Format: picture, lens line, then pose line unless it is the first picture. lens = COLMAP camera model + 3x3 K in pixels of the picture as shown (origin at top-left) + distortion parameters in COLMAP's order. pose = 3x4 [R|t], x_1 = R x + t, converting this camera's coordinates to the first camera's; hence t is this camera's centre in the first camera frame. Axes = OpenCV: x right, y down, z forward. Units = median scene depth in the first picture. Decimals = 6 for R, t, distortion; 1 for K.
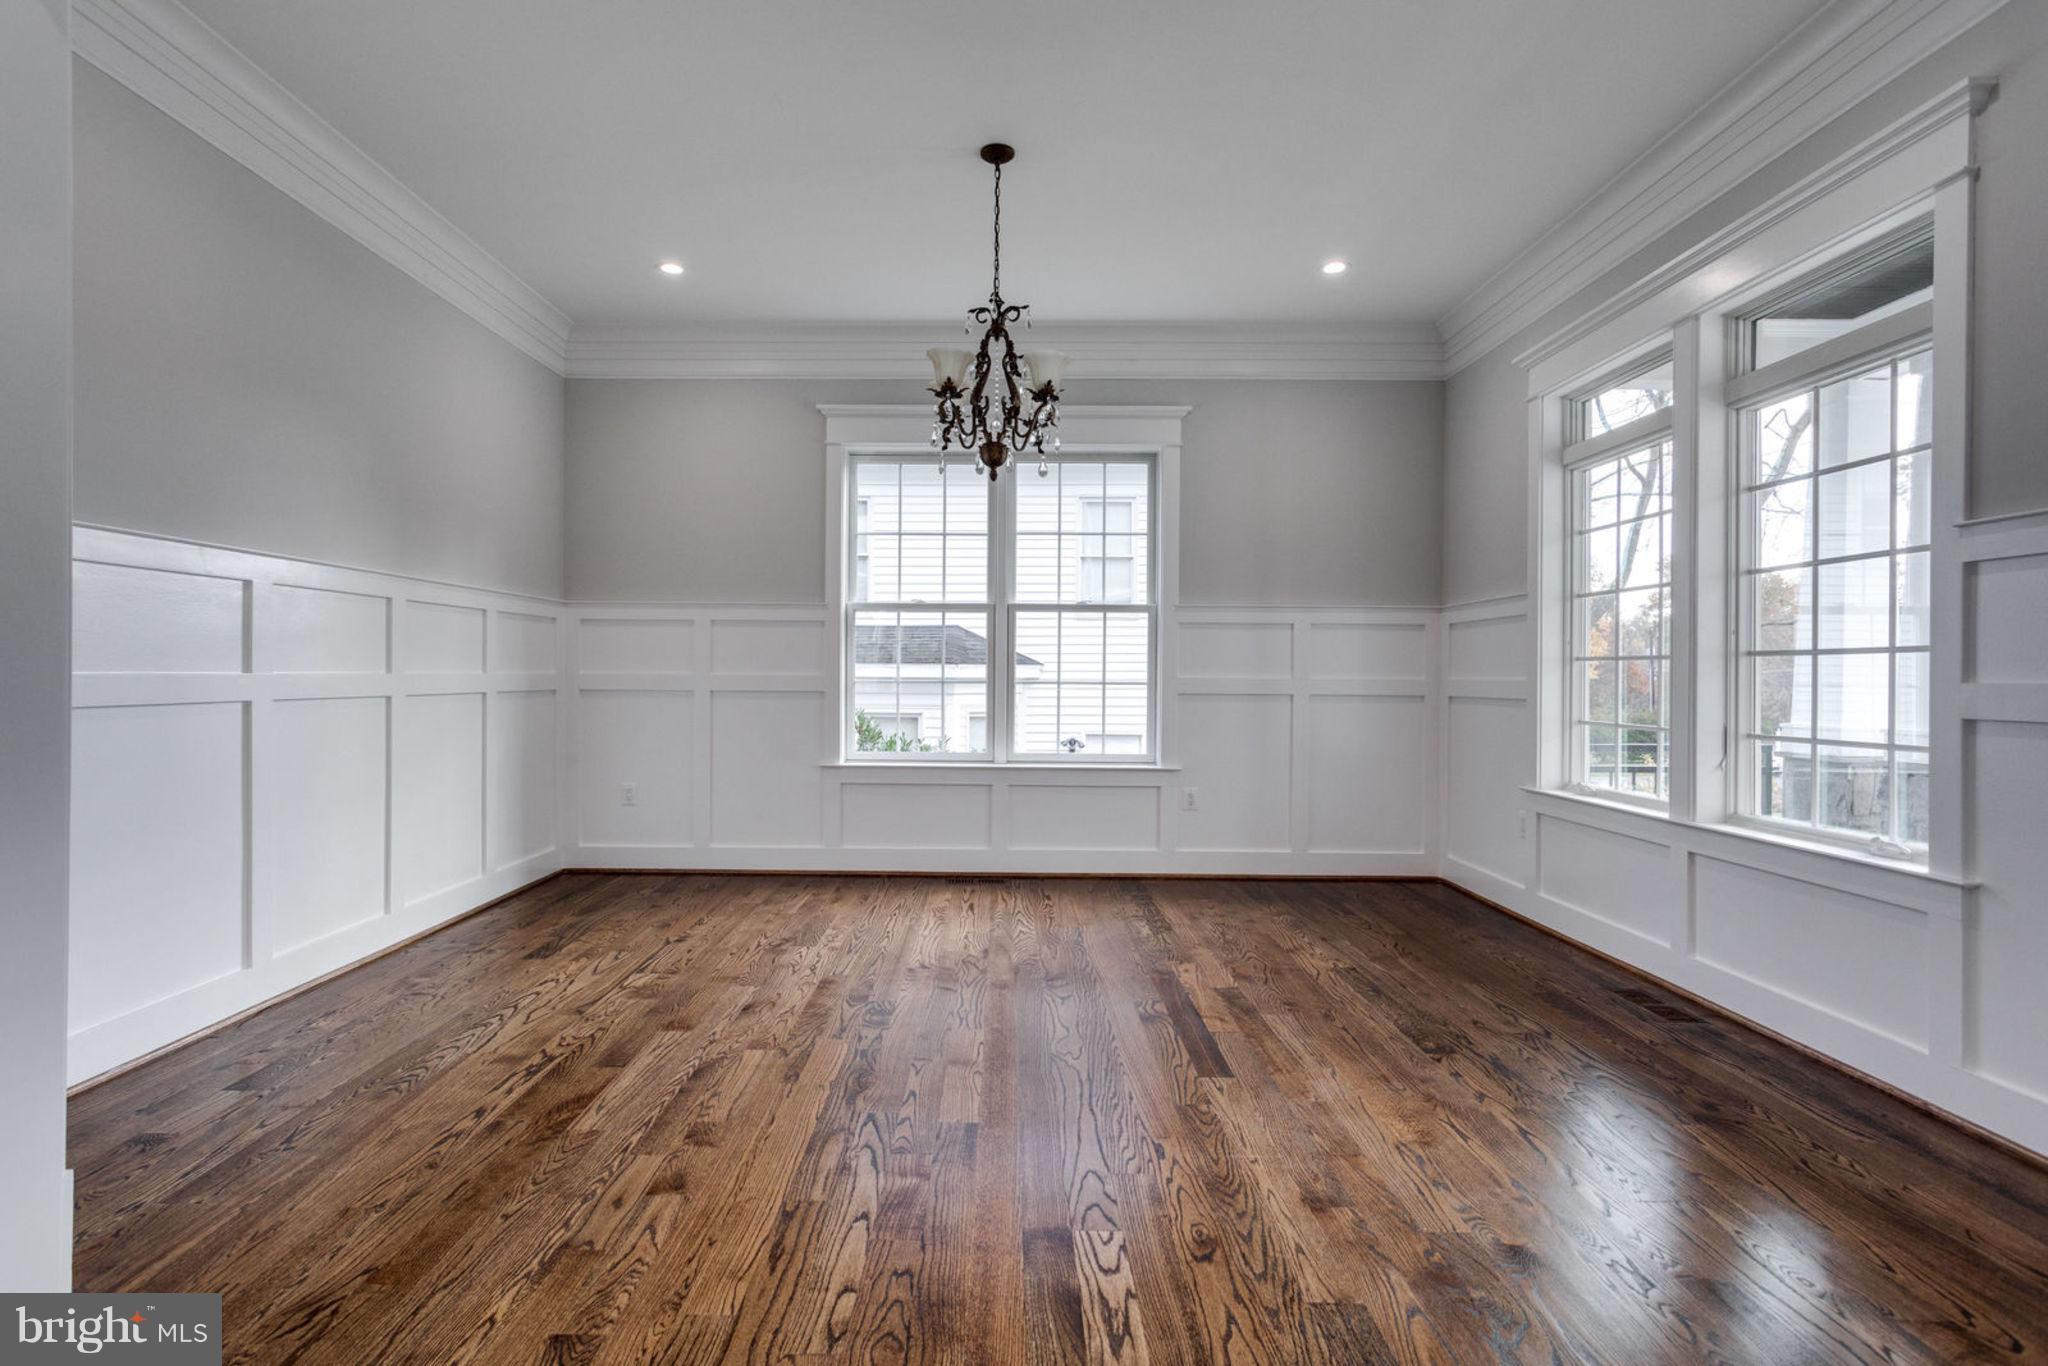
lens RADIAL K [[989.1, 0, 1037.8], [0, 989.1, 682.0], [0, 0, 1]] dist [0.001409, 0.000919]
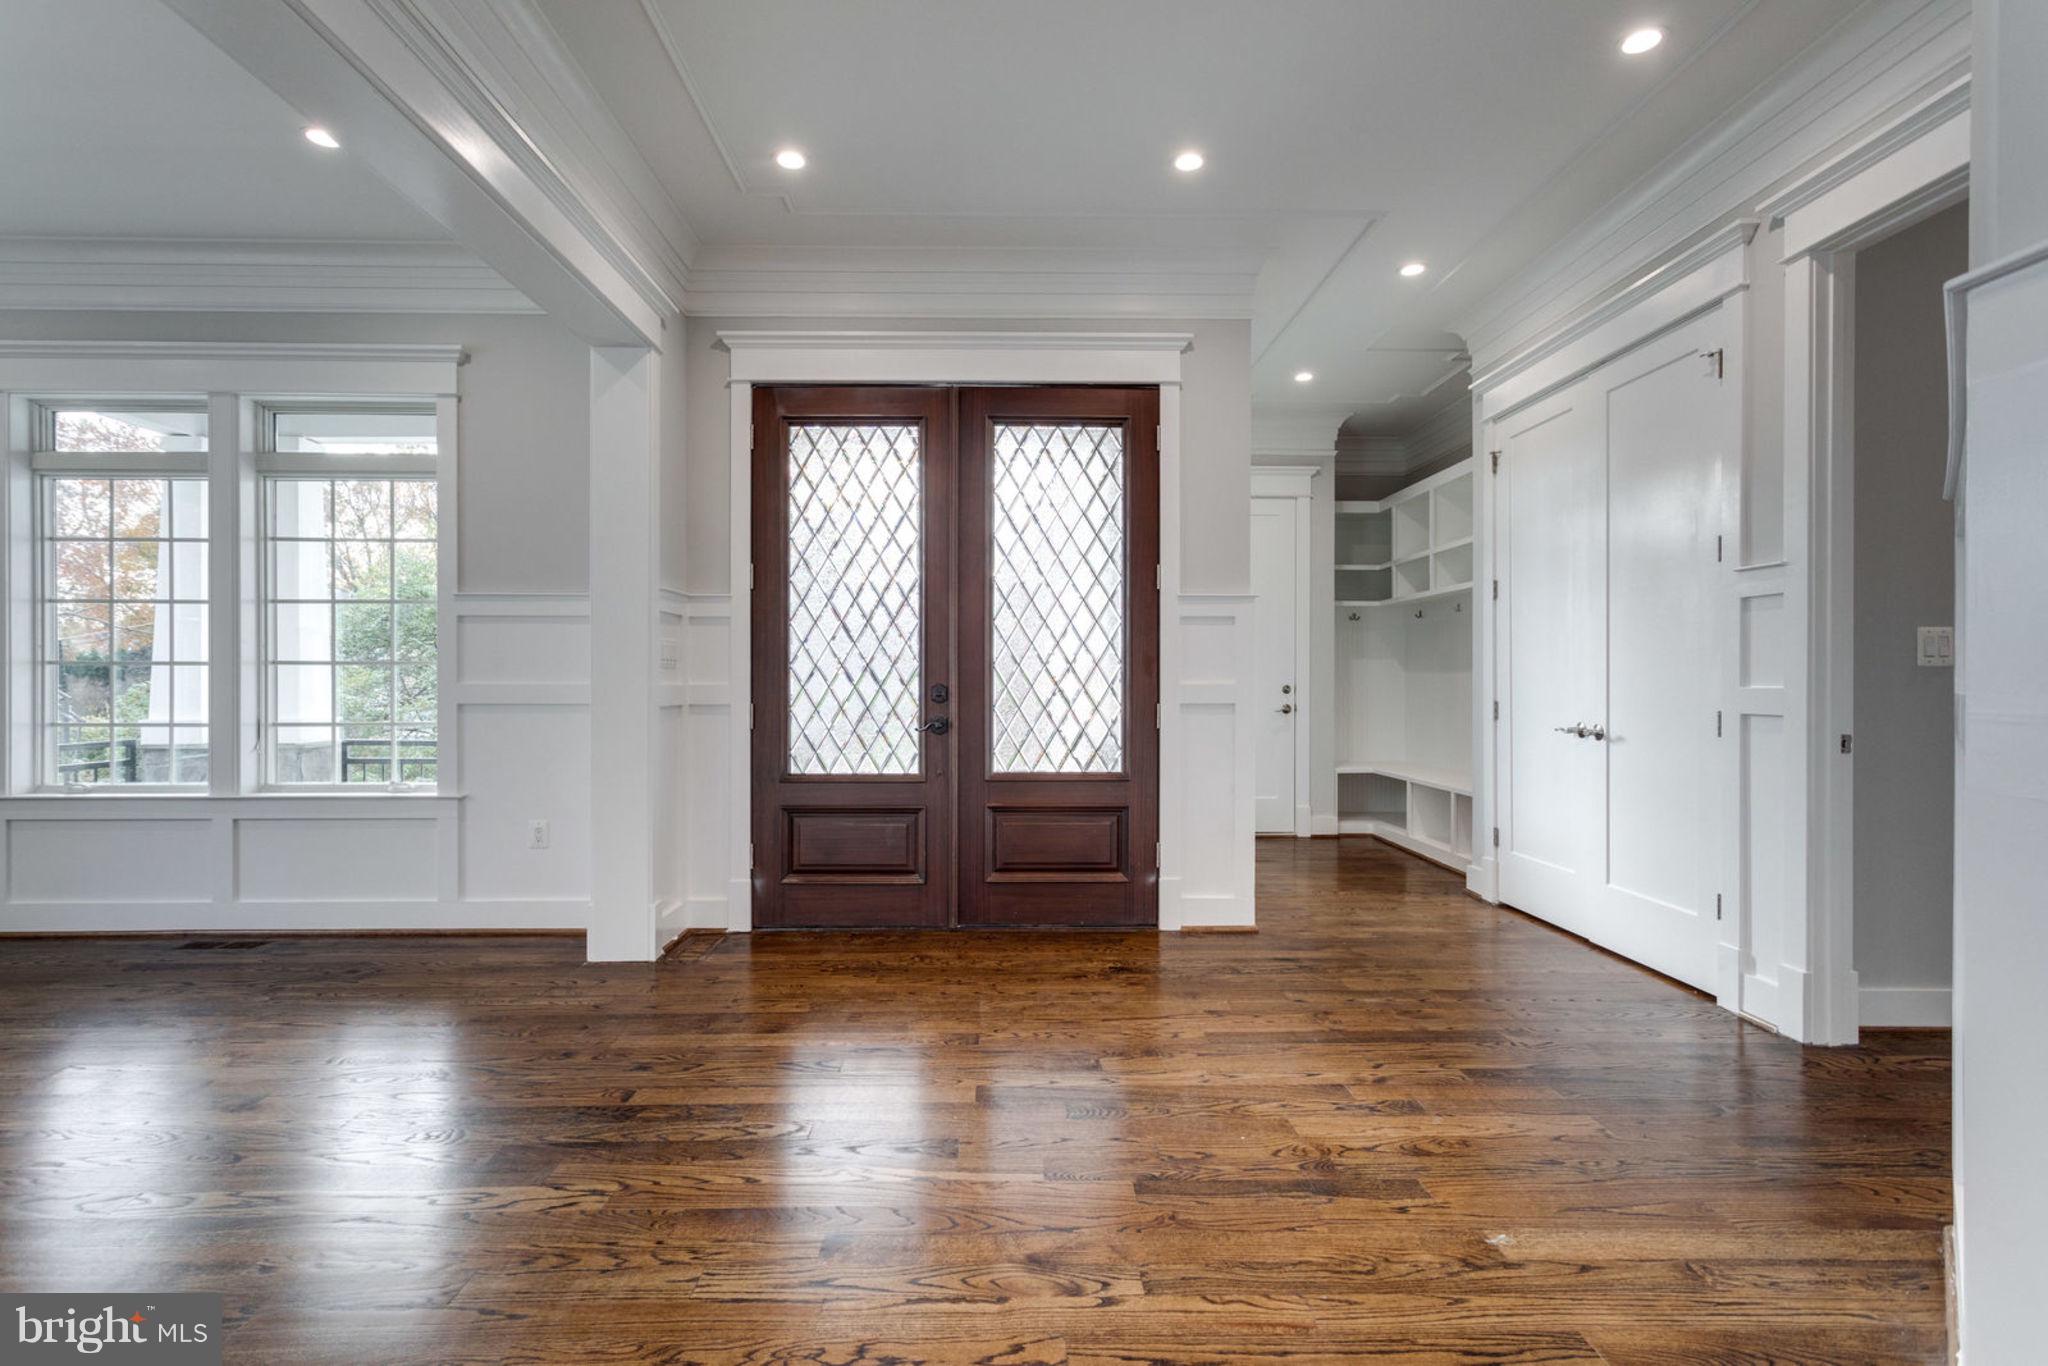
lens RADIAL K [[969.5, 0, 1021.6], [0, 969.5, 673.3], [0, 0, 1]] dist [-0.001724, 0.000346]
pose [[-0.043423, 0.005118, 0.999044, -0.495018], [0.003474, 0.999982, -0.004972, -0.003296], [-0.999051, 0.003255, -0.043440, 0.041662]]
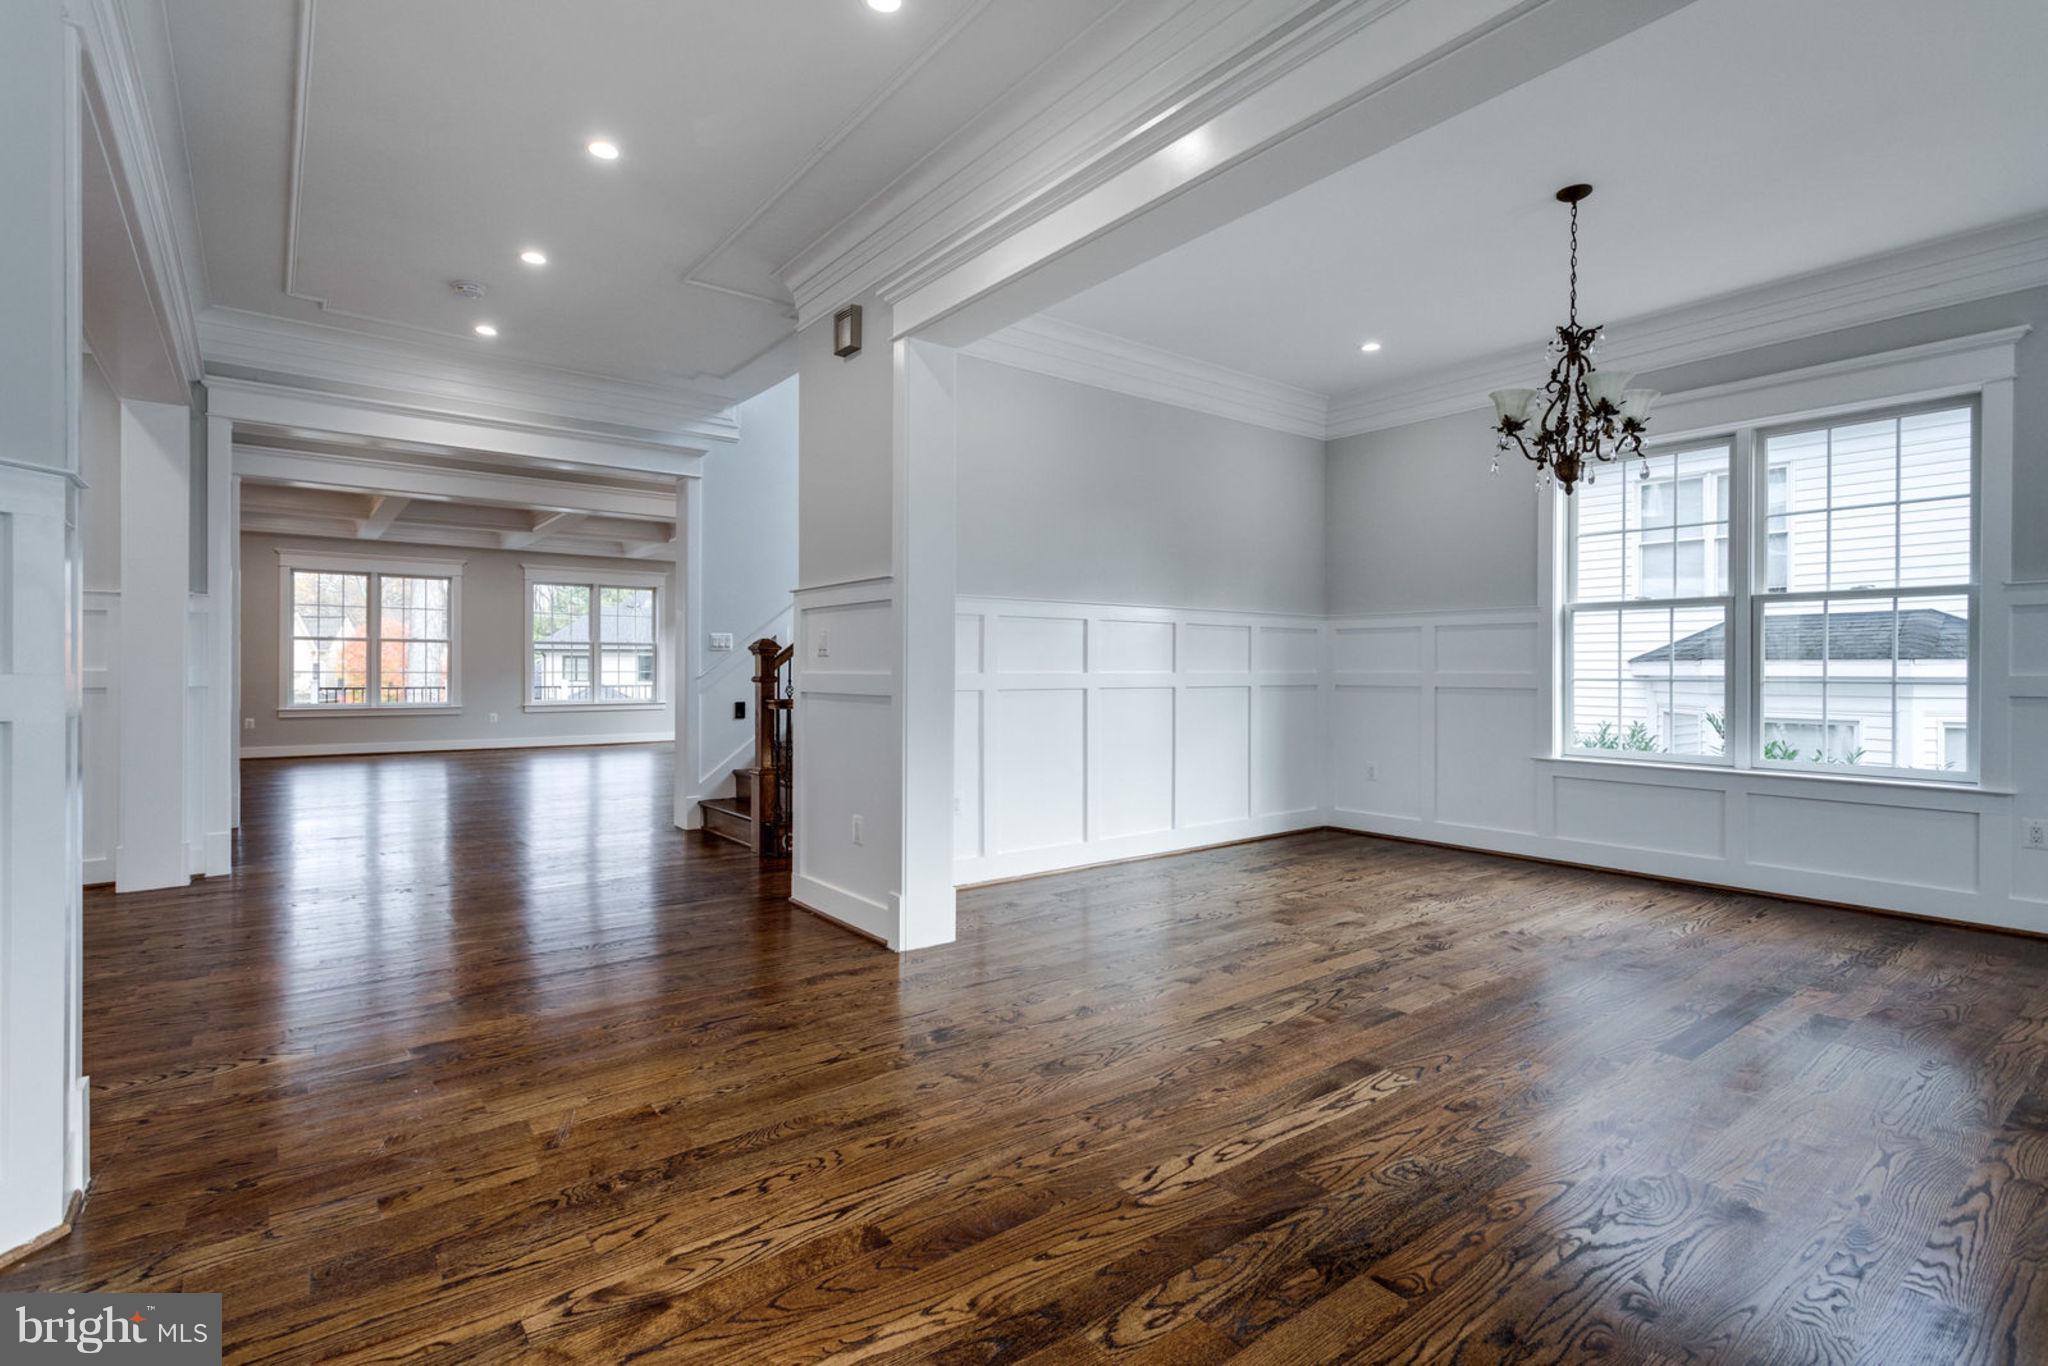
lens RADIAL K [[989.1, 0, 1037.8], [0, 989.1, 682.0], [0, 0, 1]] dist [0.001409, 0.000919]
pose [[0.629728, 0.005097, -0.776799, 0.374009], [-0.004613, 0.999985, 0.002821, 0.002353], [0.776802, 0.001807, 0.629743, -0.120950]]
